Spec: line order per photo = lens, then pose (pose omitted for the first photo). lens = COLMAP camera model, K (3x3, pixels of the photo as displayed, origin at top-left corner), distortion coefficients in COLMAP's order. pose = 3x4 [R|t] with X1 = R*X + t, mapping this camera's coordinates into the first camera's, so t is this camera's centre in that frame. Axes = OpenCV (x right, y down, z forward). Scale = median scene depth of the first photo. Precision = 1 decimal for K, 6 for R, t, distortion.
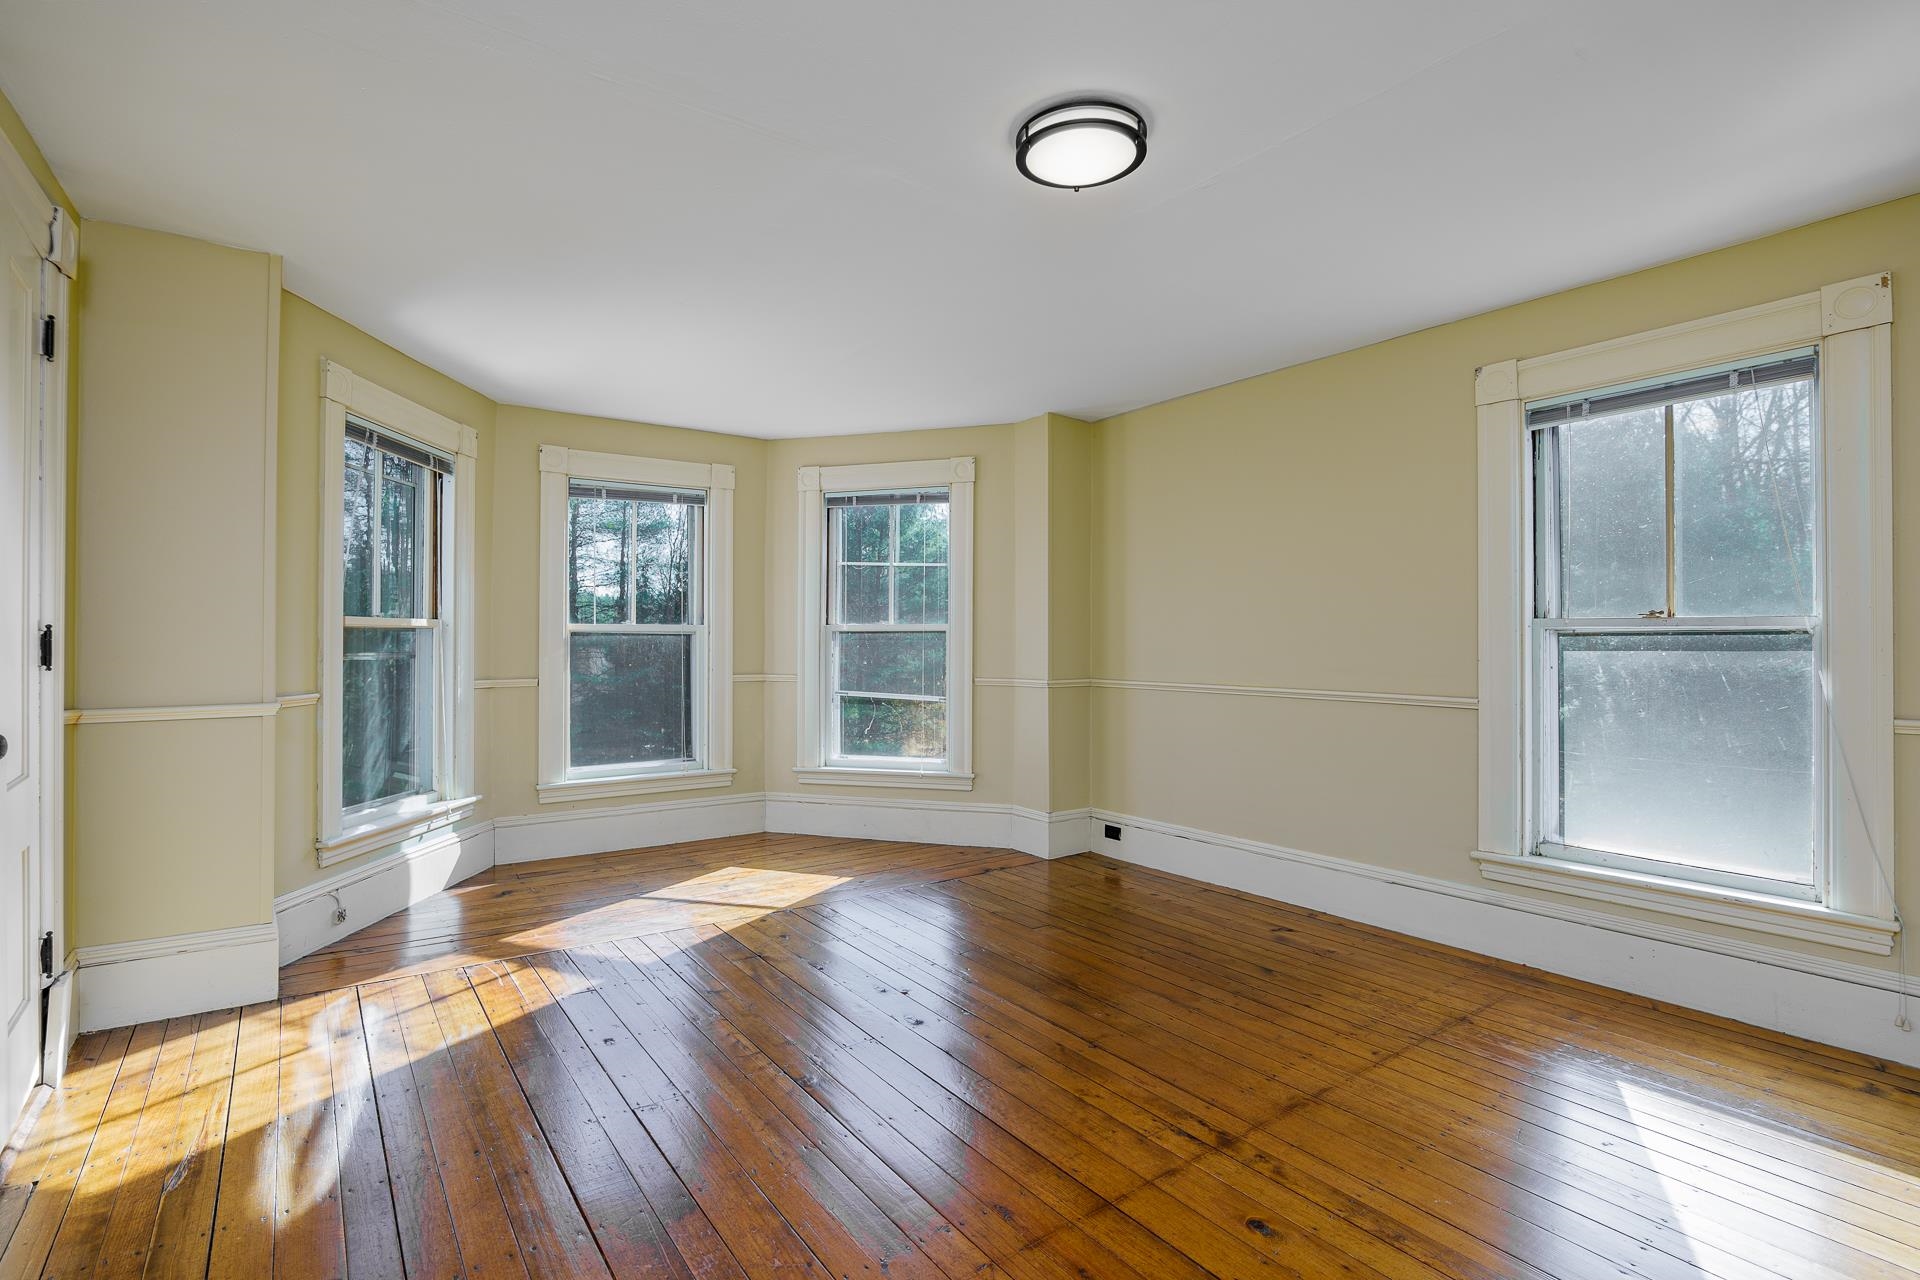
lens RADIAL K [[935.4, 0, 972.9], [0, 935.4, 646.4], [0, 0, 1]] dist [-0.000979, -0.000088]
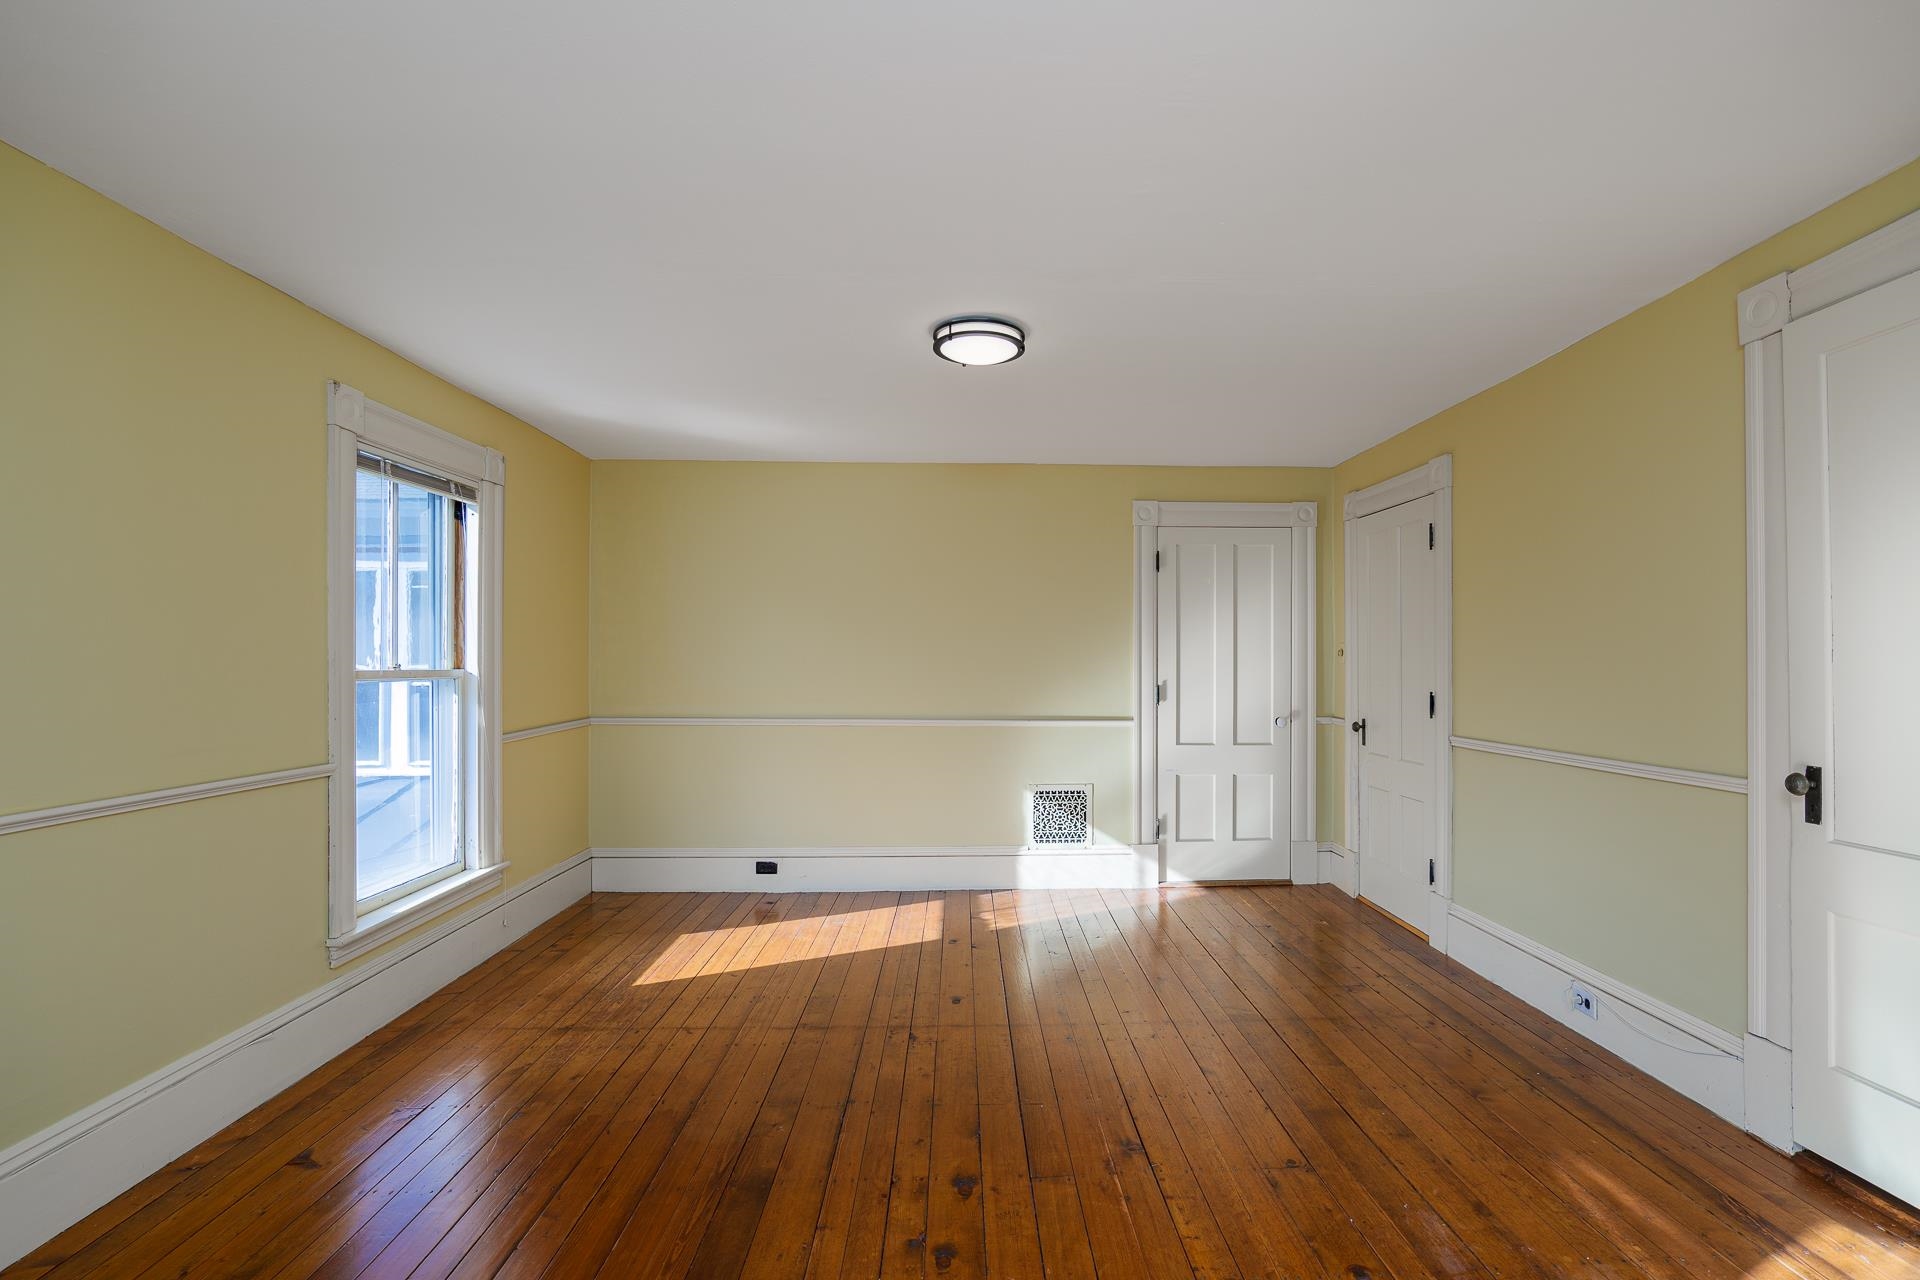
lens RADIAL K [[935.4, 0, 972.9], [0, 935.4, 646.4], [0, 0, 1]] dist [-0.000979, -0.000088]
pose [[-0.821055, 0.008545, 0.570785, -0.555961], [0.001960, 0.999924, -0.012150, -0.048271], [-0.570845, -0.008858, -0.821010, 1.756708]]
